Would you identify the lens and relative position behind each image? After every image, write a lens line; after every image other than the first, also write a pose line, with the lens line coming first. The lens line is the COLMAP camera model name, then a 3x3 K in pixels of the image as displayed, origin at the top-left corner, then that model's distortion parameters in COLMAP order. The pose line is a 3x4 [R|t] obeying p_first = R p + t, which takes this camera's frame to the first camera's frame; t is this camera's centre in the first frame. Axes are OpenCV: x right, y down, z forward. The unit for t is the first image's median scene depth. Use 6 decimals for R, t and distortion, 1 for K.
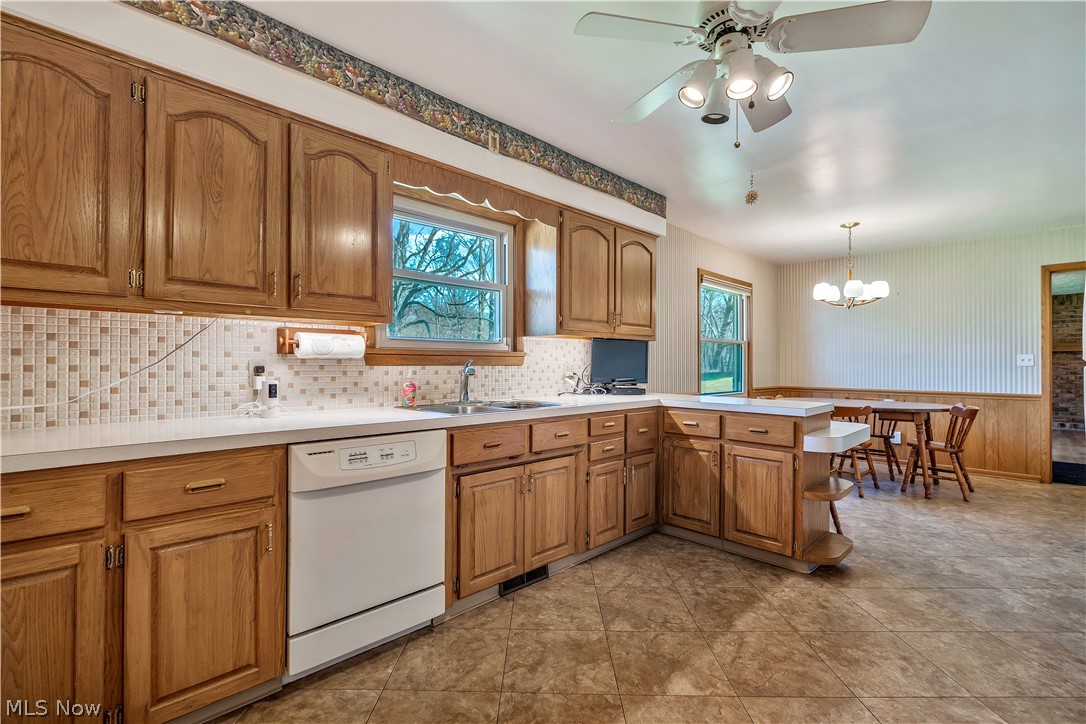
lens RADIAL K [[496.4, 0, 541.3], [0, 496.4, 360.4], [0, 0, 1]] dist [-0.004469, 0.000542]
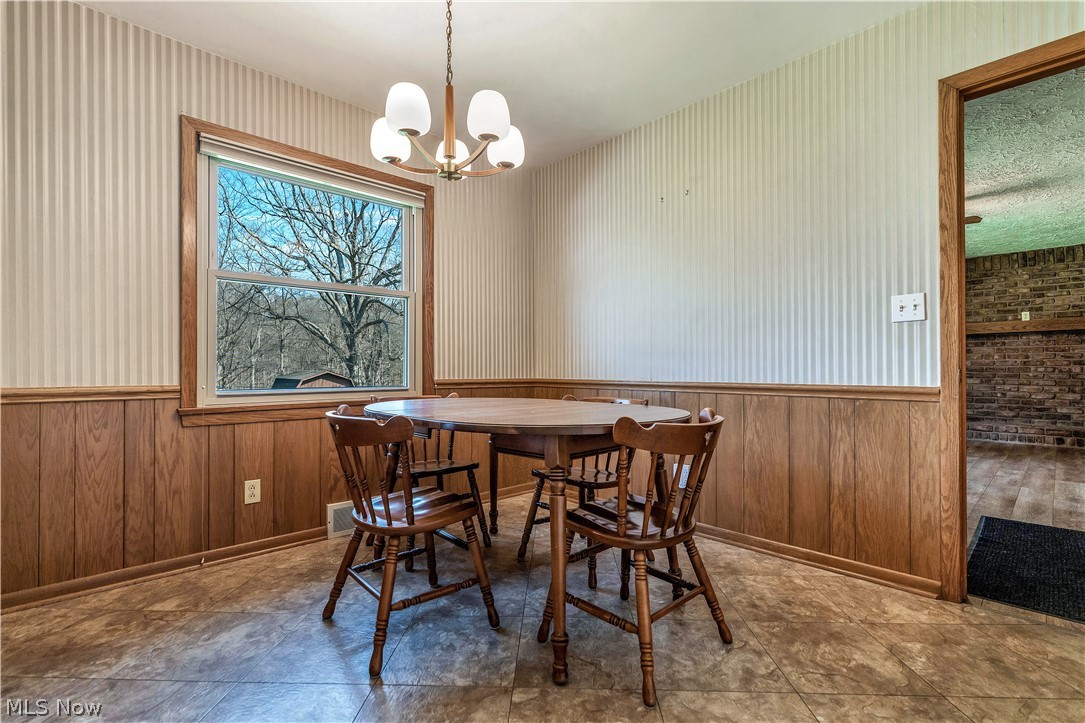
lens RADIAL K [[495.9, 0, 544.1], [0, 495.9, 364.4], [0, 0, 1]] dist [-0.004469, 0.000542]
pose [[0.999561, -0.004431, -0.029295, 0.654367], [0.004341, 0.999986, -0.003150, 0.047392], [0.029309, 0.003022, 0.999566, 0.543528]]
